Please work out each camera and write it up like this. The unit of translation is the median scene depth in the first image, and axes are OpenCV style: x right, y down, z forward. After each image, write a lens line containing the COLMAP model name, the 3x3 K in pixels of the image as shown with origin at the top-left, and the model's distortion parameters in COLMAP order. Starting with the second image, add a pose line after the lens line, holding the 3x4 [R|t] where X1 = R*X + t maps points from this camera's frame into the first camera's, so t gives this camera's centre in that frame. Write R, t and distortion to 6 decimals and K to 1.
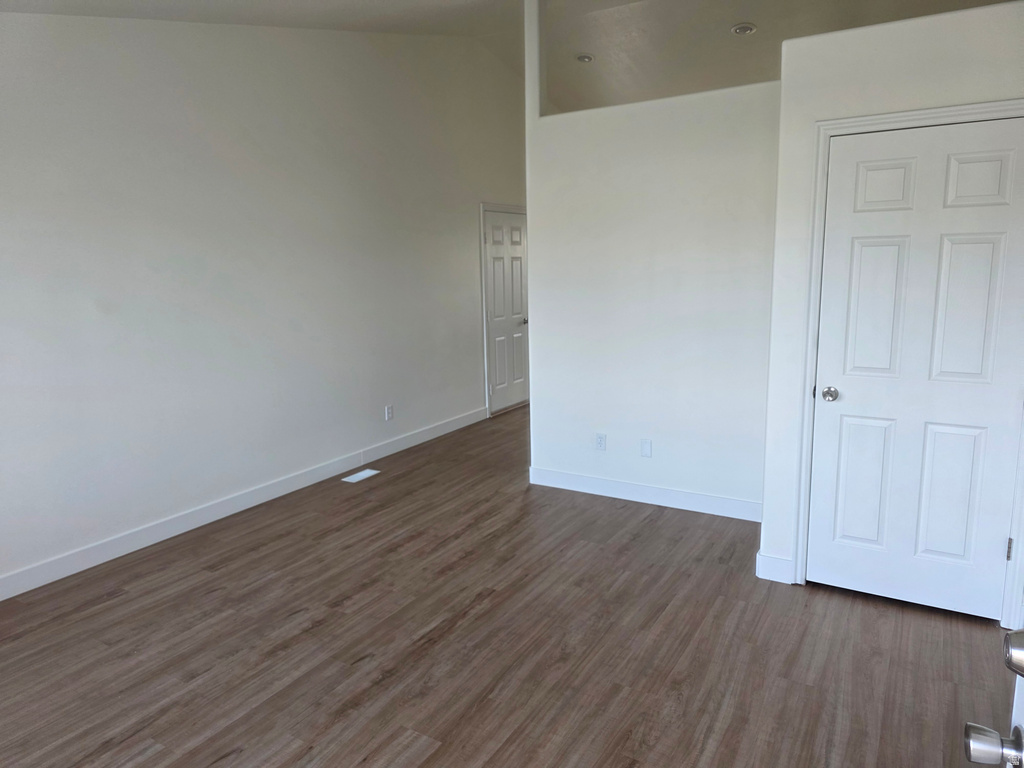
lens RADIAL K [[698.8, 0, 512.0], [0, 698.8, 384.0], [0, 0, 1]] dist [0.080101, -0.063375]
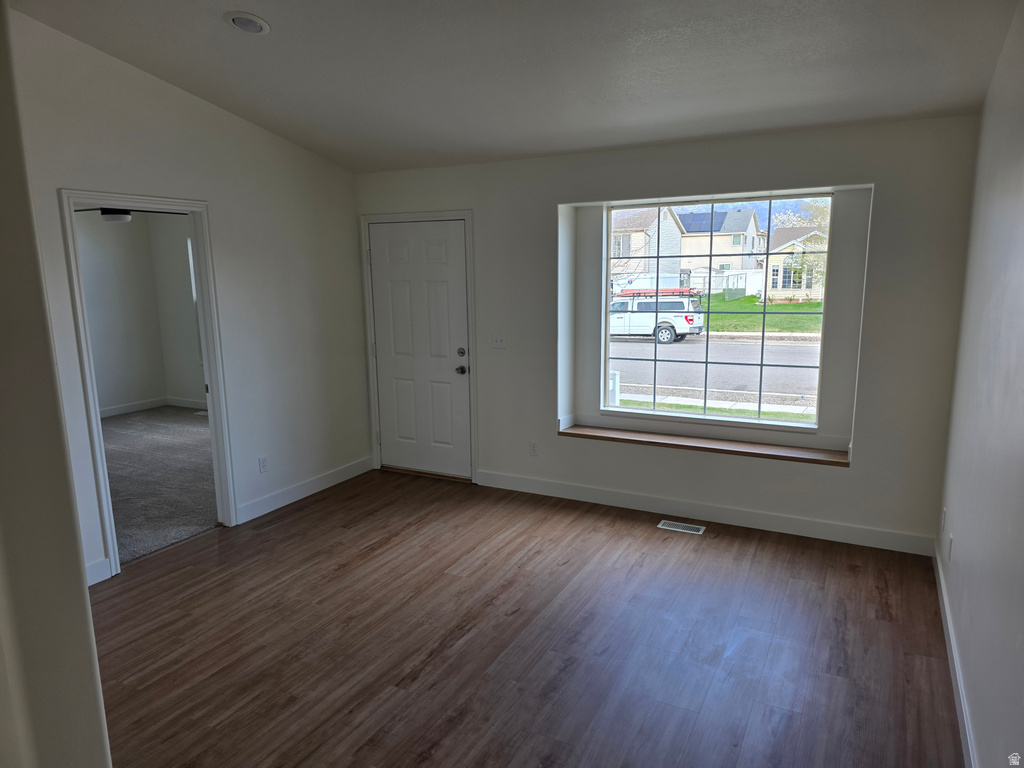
lens RADIAL K [[672.4, 0, 513.0], [0, 672.4, 393.1], [0, 0, 1]] dist [0.070367, -0.078121]
pose [[-0.997530, 0.048274, -0.051020, -0.139079], [0.027365, 0.936094, 0.350684, -0.318770], [0.064688, 0.348422, -0.935103, 1.630427]]
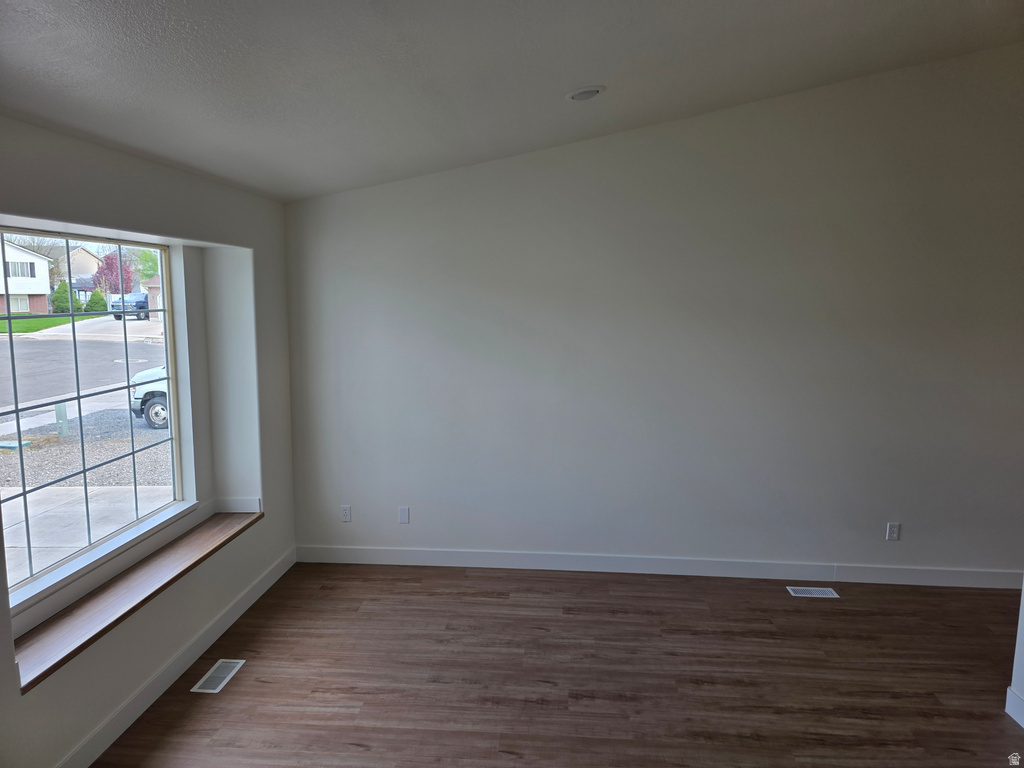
lens RADIAL K [[698.8, 0, 512.0], [0, 698.8, 384.0], [0, 0, 1]] dist [0.080101, -0.063375]
pose [[0.457244, 0.145695, -0.877326, 0.503709], [-0.174688, 0.981985, 0.072032, -0.172132], [0.872016, 0.120322, 0.474458, 0.372118]]
